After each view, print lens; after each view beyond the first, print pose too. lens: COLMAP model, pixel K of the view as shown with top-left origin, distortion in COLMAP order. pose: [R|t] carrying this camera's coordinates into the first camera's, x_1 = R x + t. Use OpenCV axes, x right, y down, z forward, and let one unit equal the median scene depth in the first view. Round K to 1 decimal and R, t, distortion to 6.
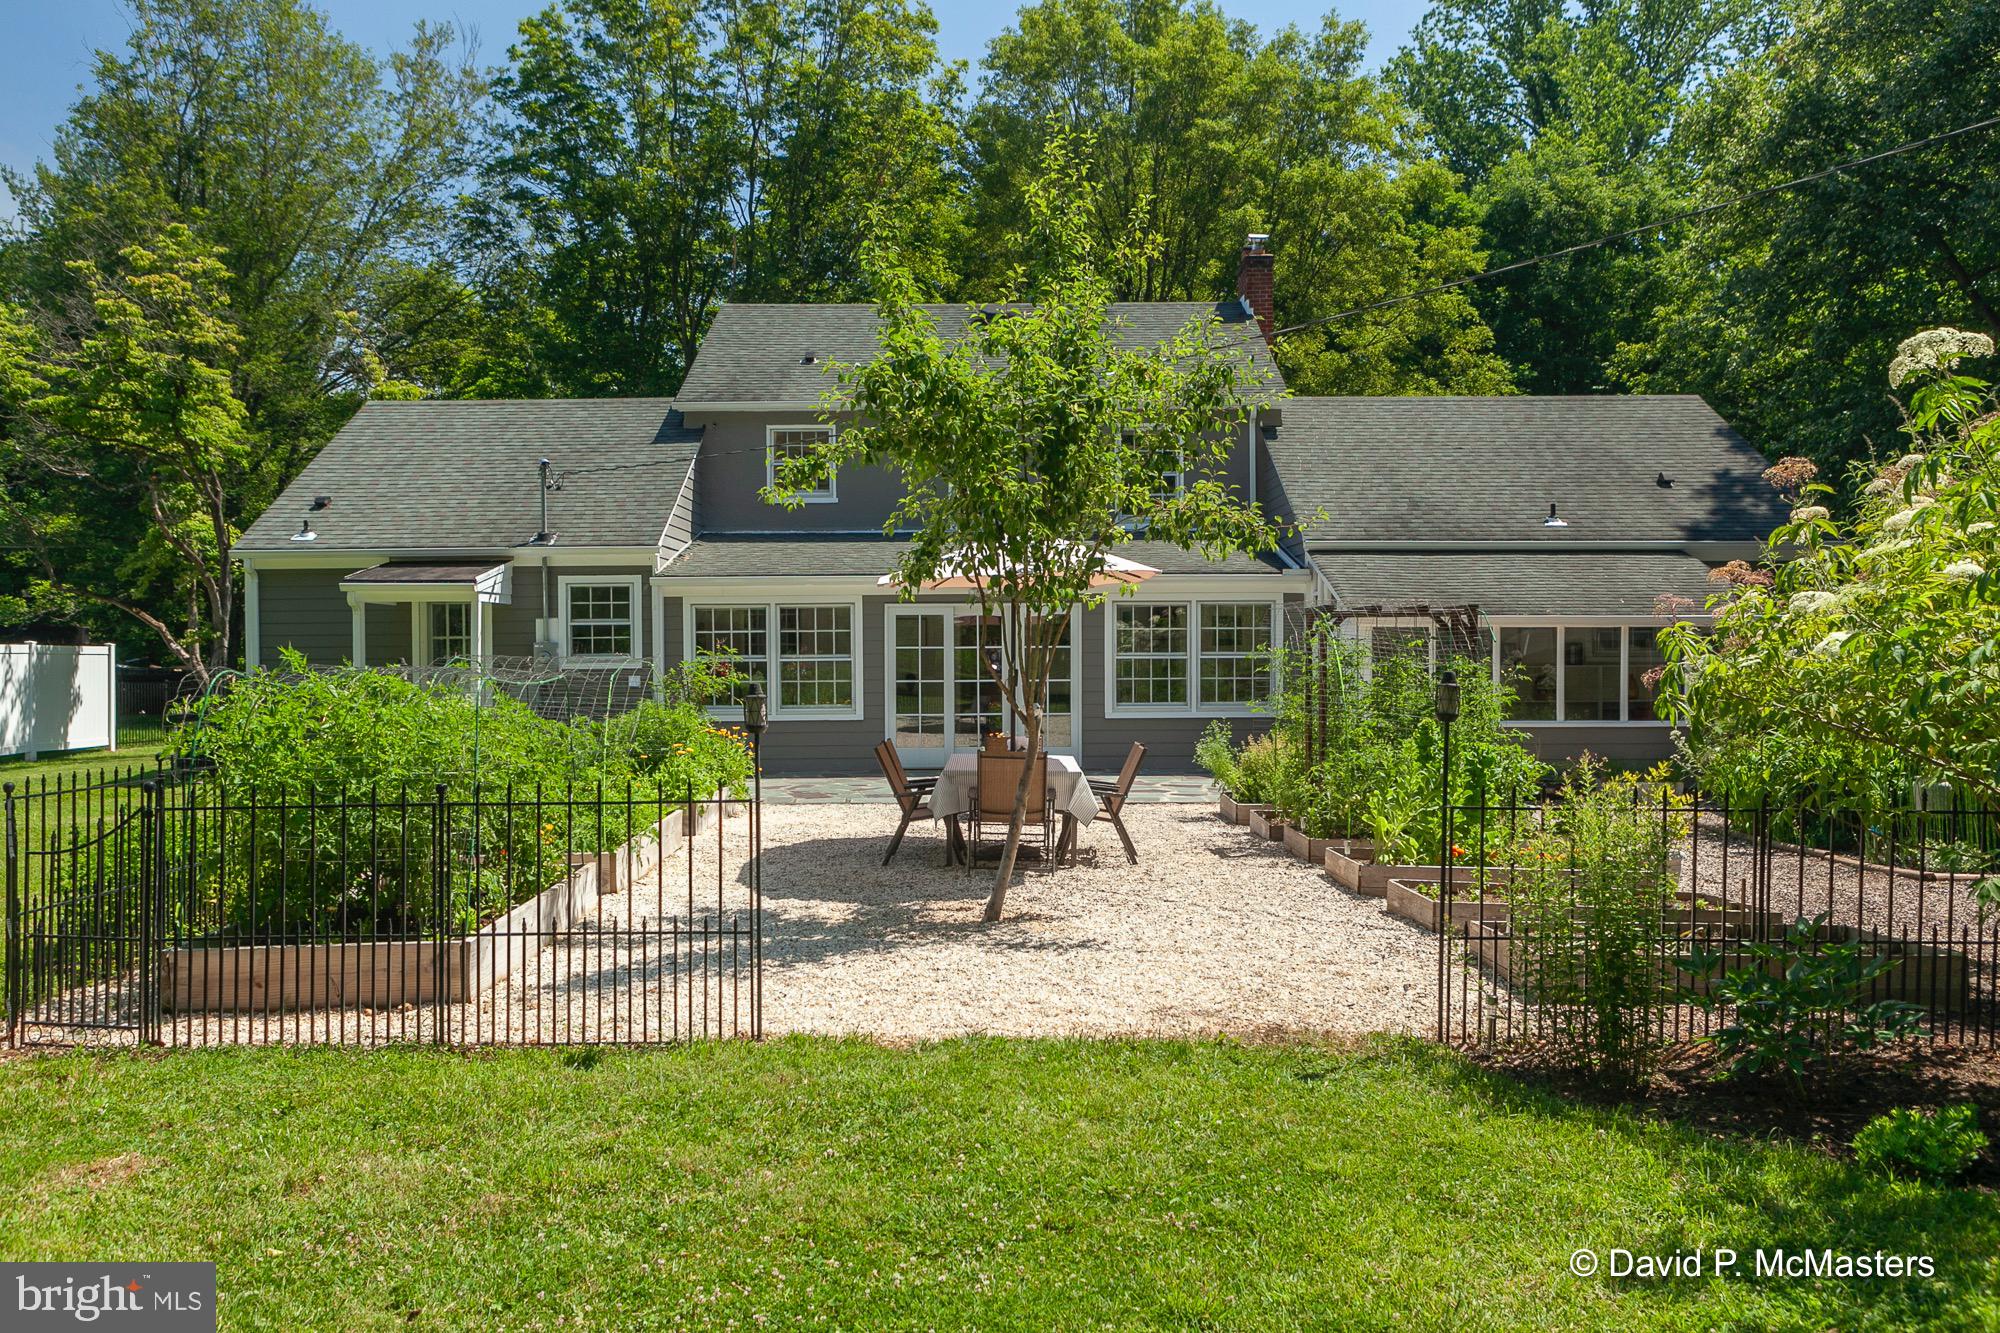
lens RADIAL K [[1545.7, 0, 1000.0], [0, 1545.7, 666.5], [0, 0, 1]] dist [-0.008328, -0.004737]
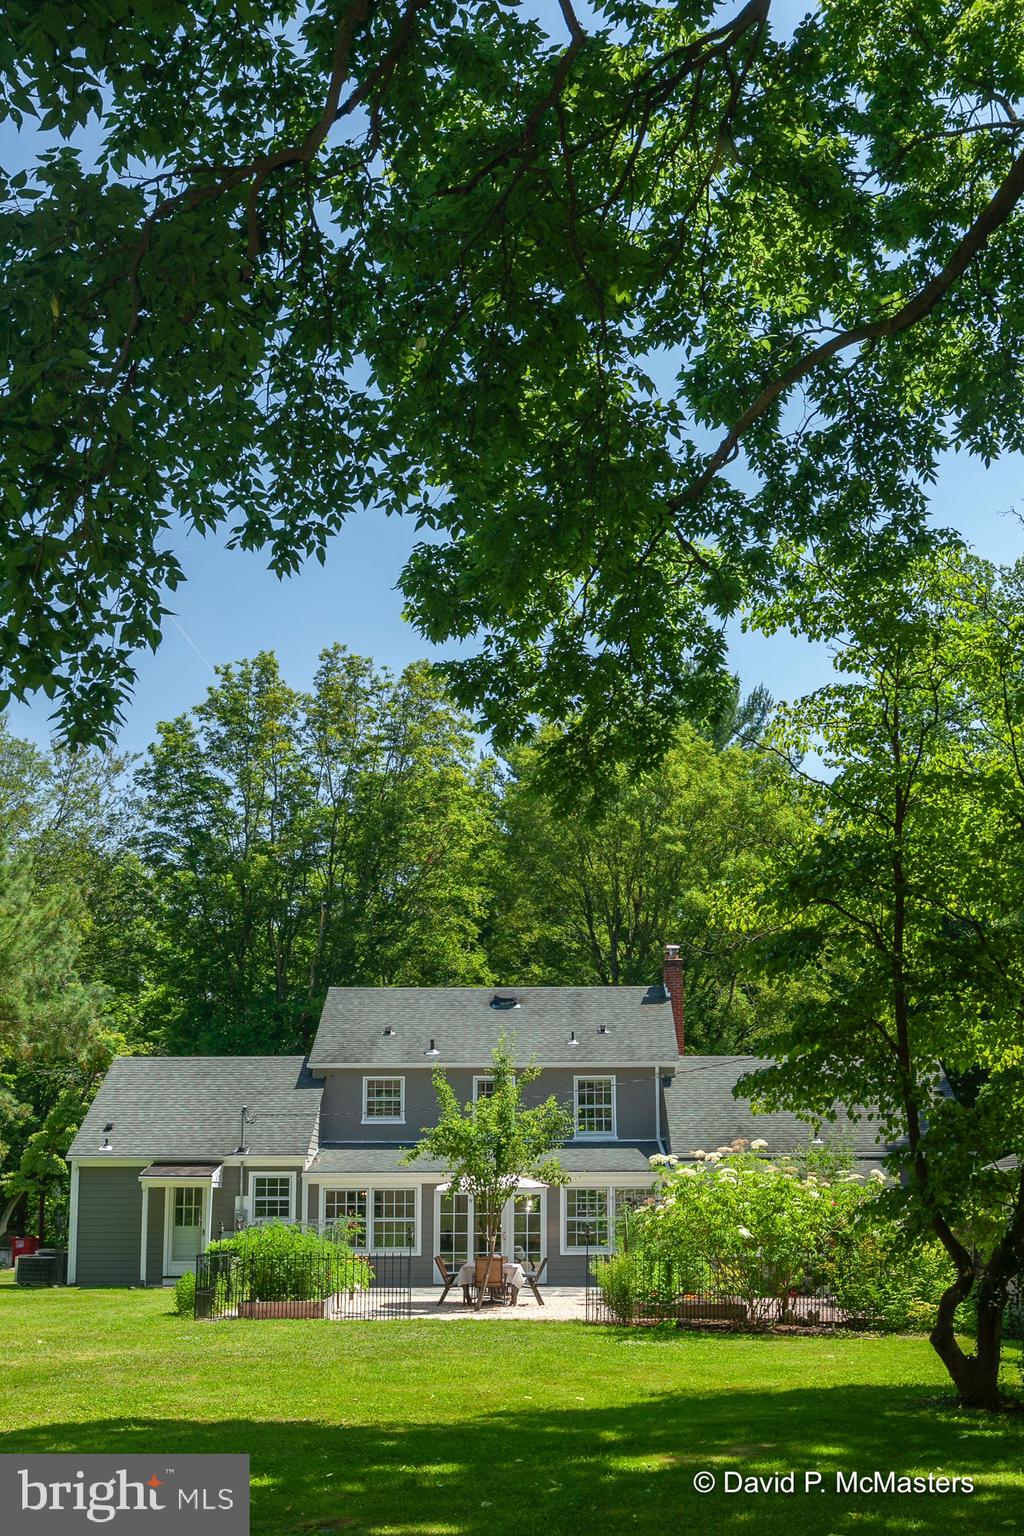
lens RADIAL K [[1824.0, 0, 585.0], [0, 1824.0, 890.3], [0, 0, 1]] dist [-0.032076, -0.028012]
pose [[0.999856, 0.004909, 0.016225, 0.060977], [-0.001876, 0.983305, -0.181956, 0.002679], [-0.016847, 0.181900, 0.983173, -1.094164]]
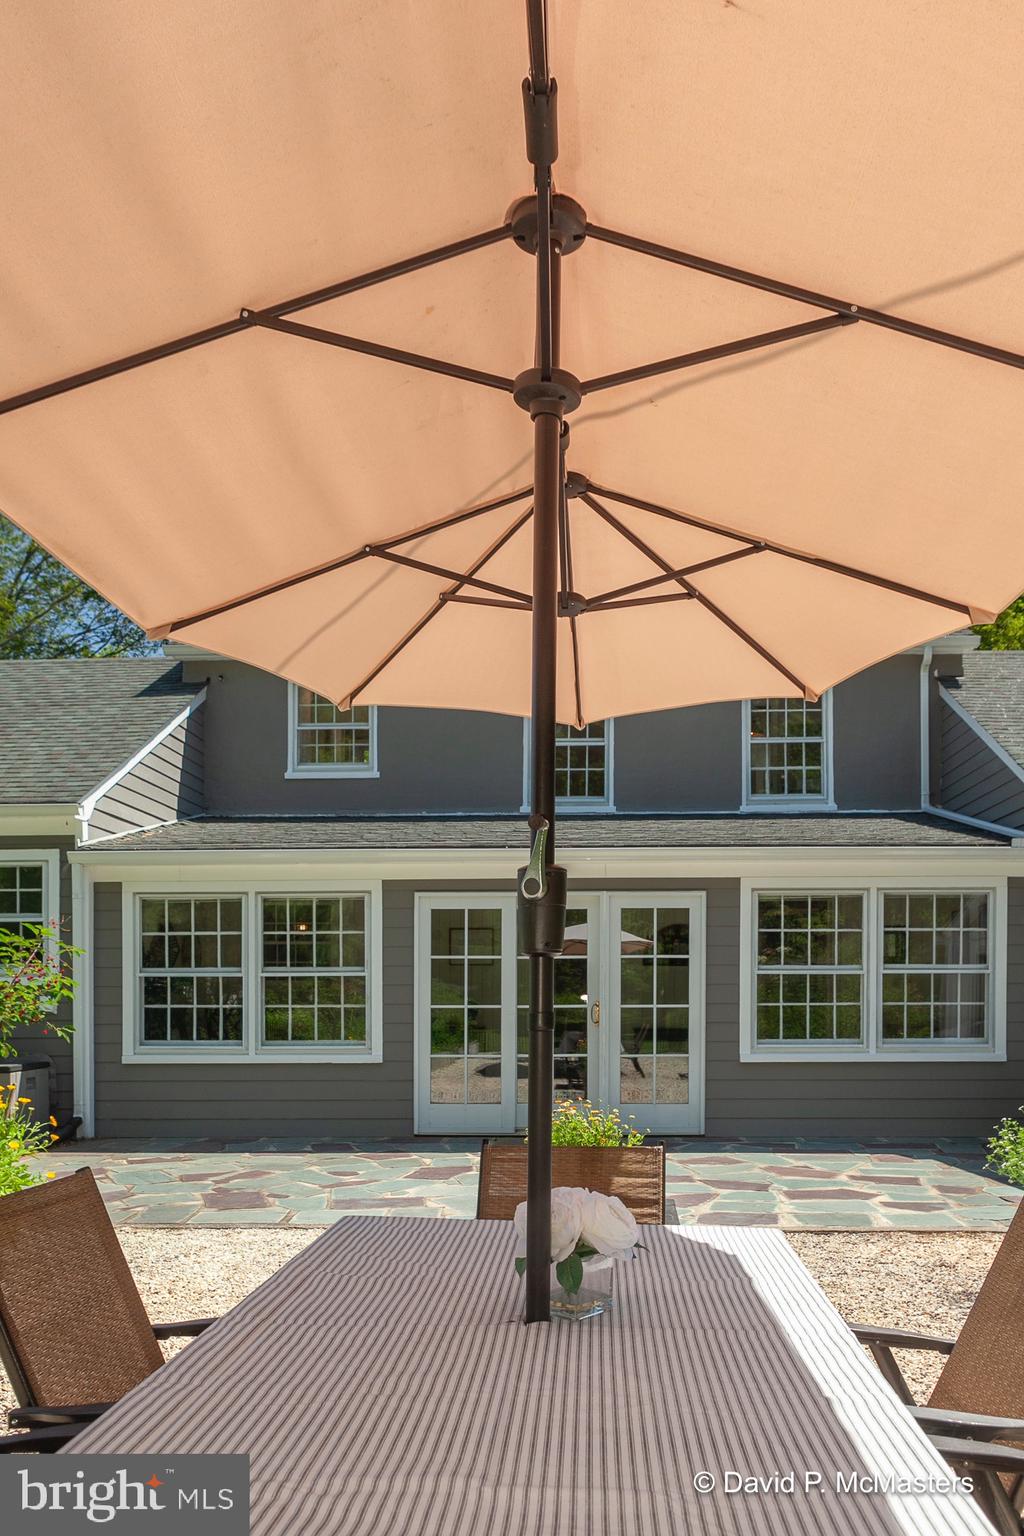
lens RADIAL K [[1133.2, 0, 571.2], [0, 1133.2, 1030.8], [0, 0, 1]] dist [-0.030582, 0.009697]
pose [[0.999346, 0.004164, -0.035932, 0.012169], [-0.003557, 0.999850, 0.016929, 0.011672], [0.035997, -0.016791, 0.999211, 0.504498]]
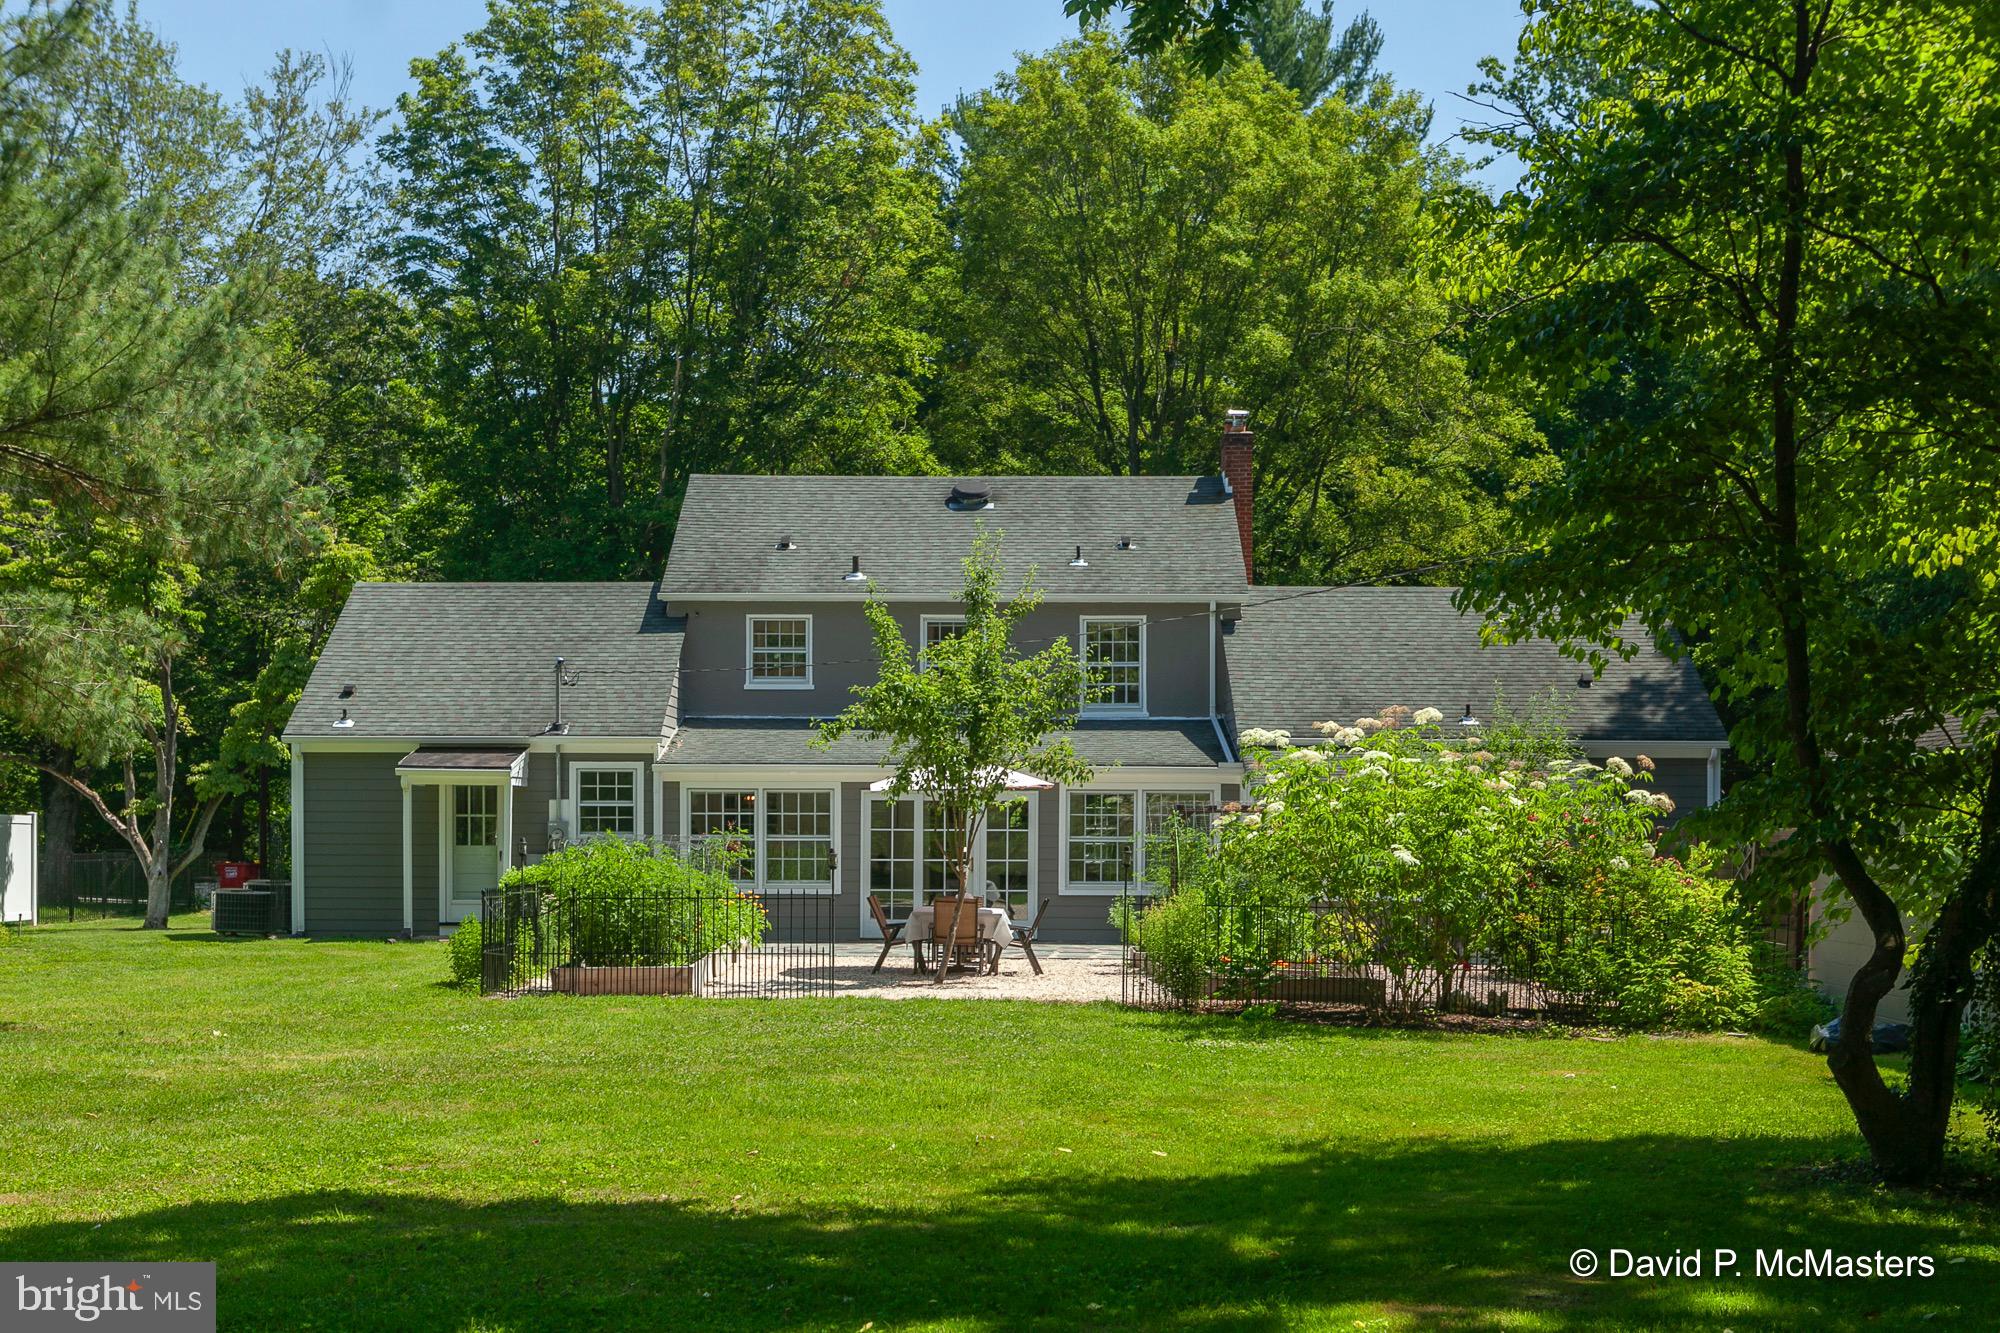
lens RADIAL K [[2642.2, 0, 988.4], [0, 2642.2, 900.9], [0, 0, 1]] dist [-0.020900, -0.062697]
pose [[0.999886, 0.012020, -0.009103, 0.035030], [-0.011858, 0.999775, 0.017600, 0.004788], [0.009313, -0.017490, 0.999804, -0.898717]]
